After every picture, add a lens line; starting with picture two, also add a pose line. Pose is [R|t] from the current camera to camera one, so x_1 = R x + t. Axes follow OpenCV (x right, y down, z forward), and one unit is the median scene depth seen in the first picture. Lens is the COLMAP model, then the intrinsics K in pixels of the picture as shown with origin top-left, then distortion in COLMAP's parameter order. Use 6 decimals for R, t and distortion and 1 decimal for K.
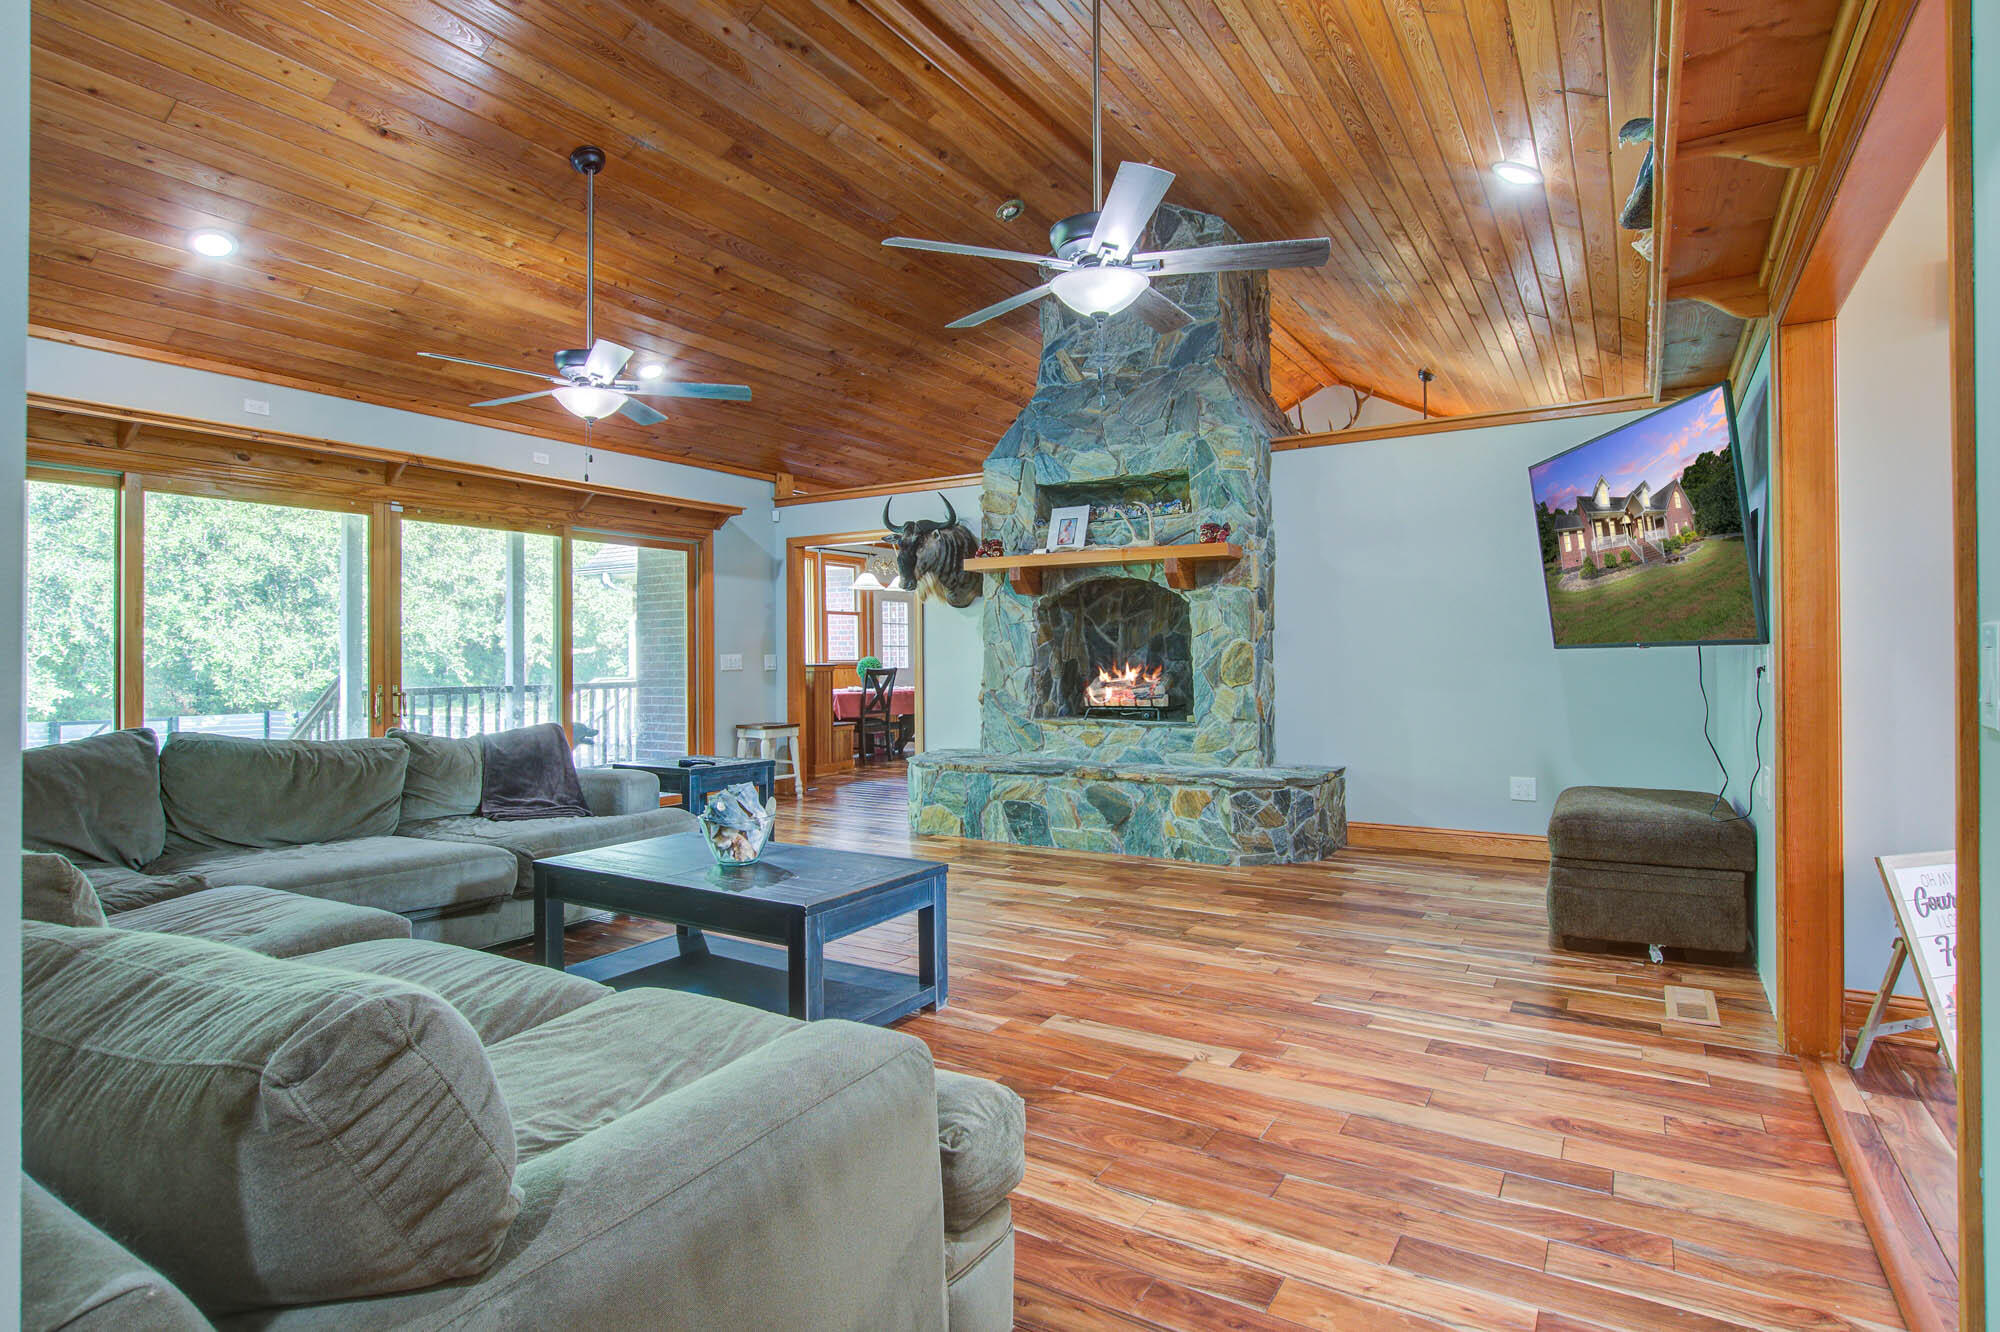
lens RADIAL K [[1146.2, 0, 1000.0], [0, 1146.2, 666.0], [0, 0, 1]] dist [-0.115389, -0.000049]
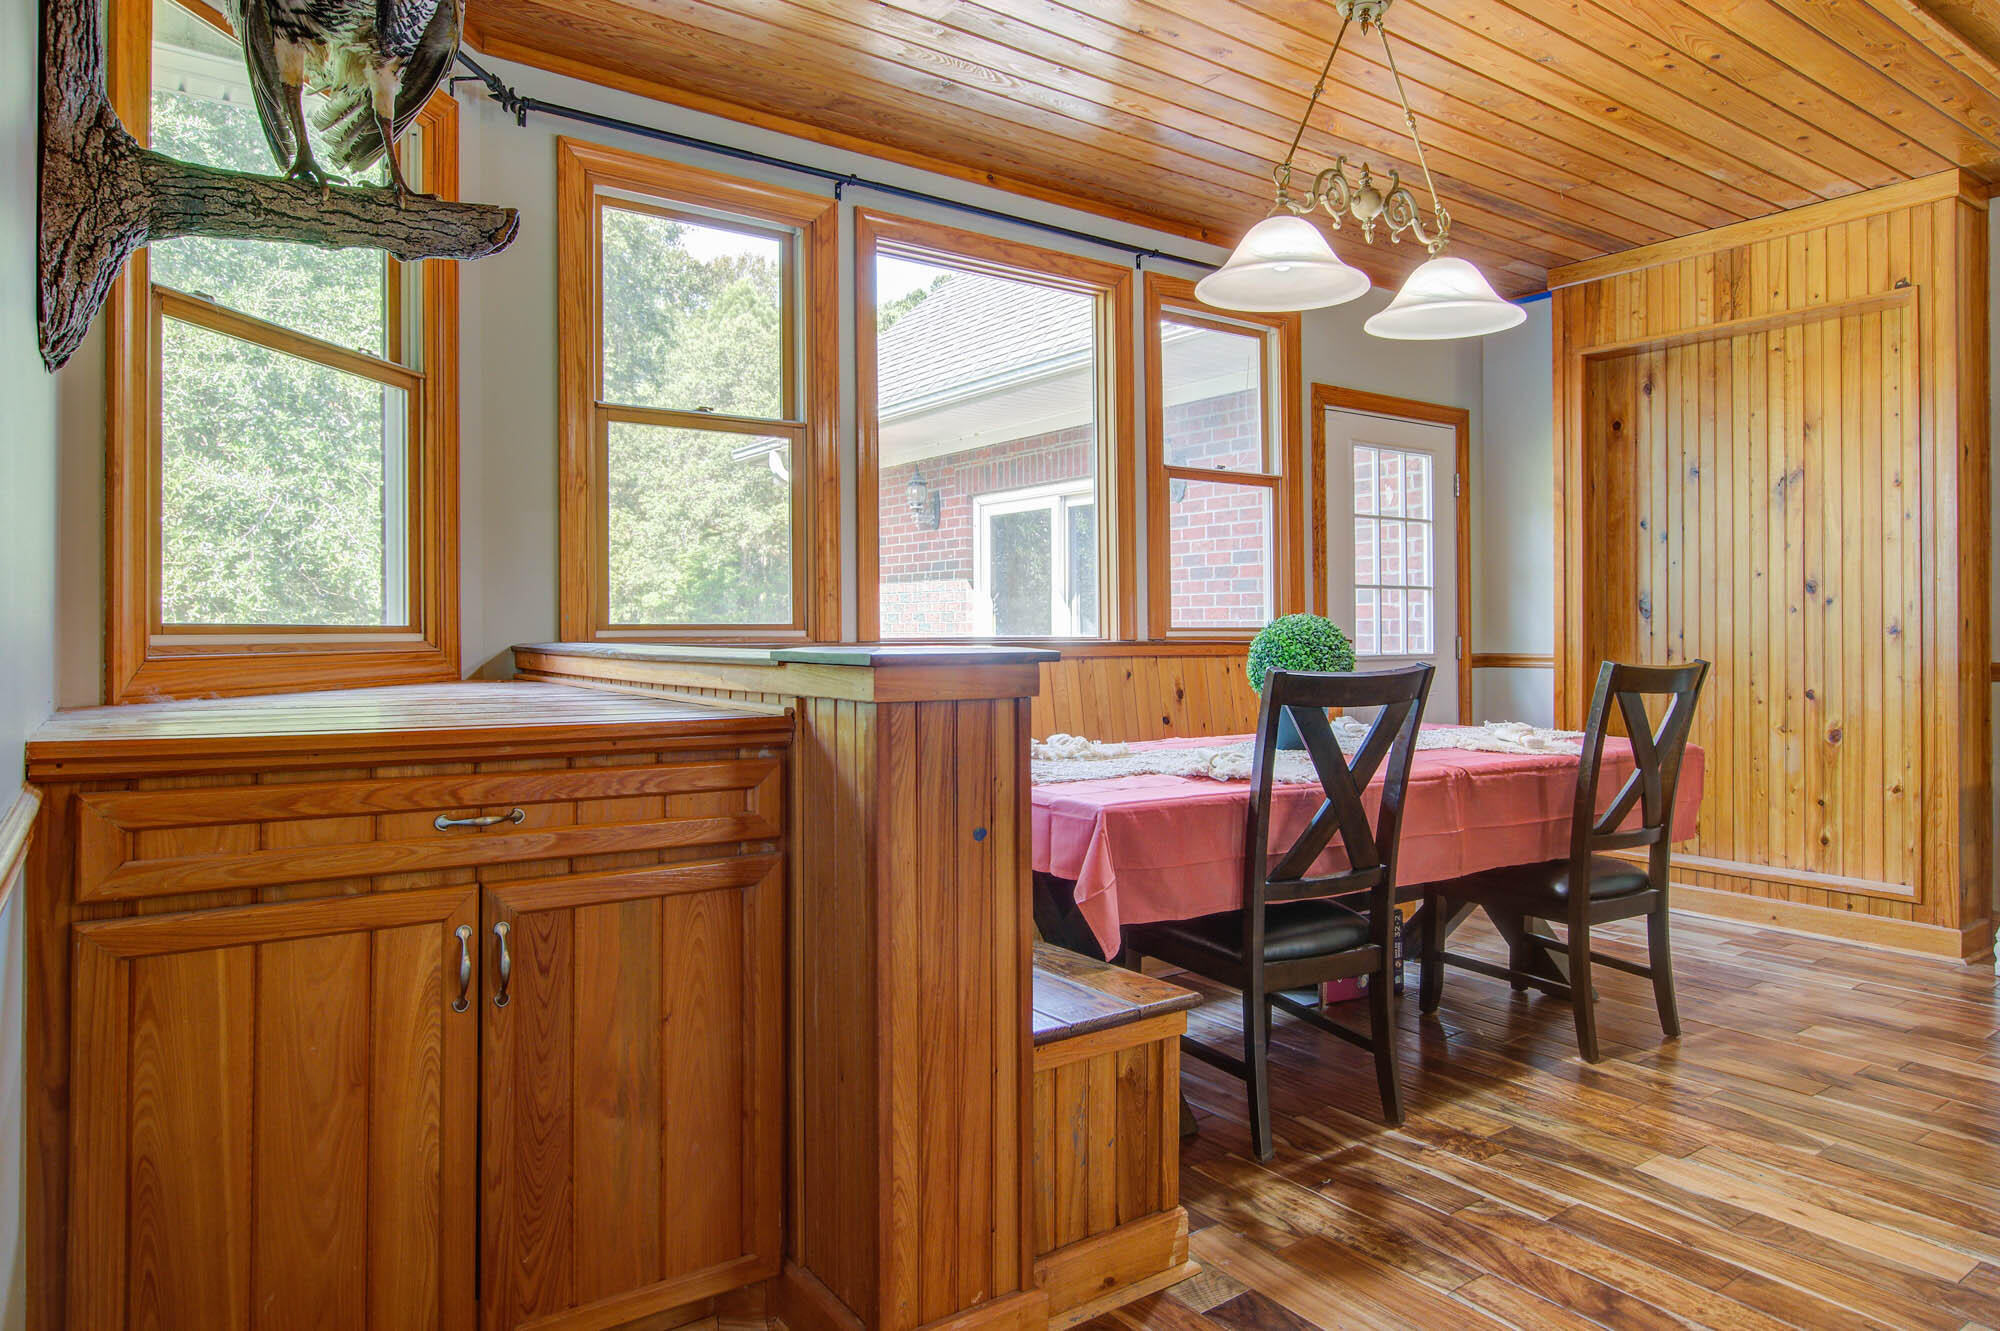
lens RADIAL K [[1231.3, 0, 993.5], [0, 1231.3, 630.9], [0, 0, 1]] dist [-0.004151, 0.000497]
pose [[0.925581, -0.007177, -0.378481, -0.071309], [0.002034, 0.999900, -0.013985, 0.000108], [0.378543, 0.012175, 0.925504, 0.696591]]
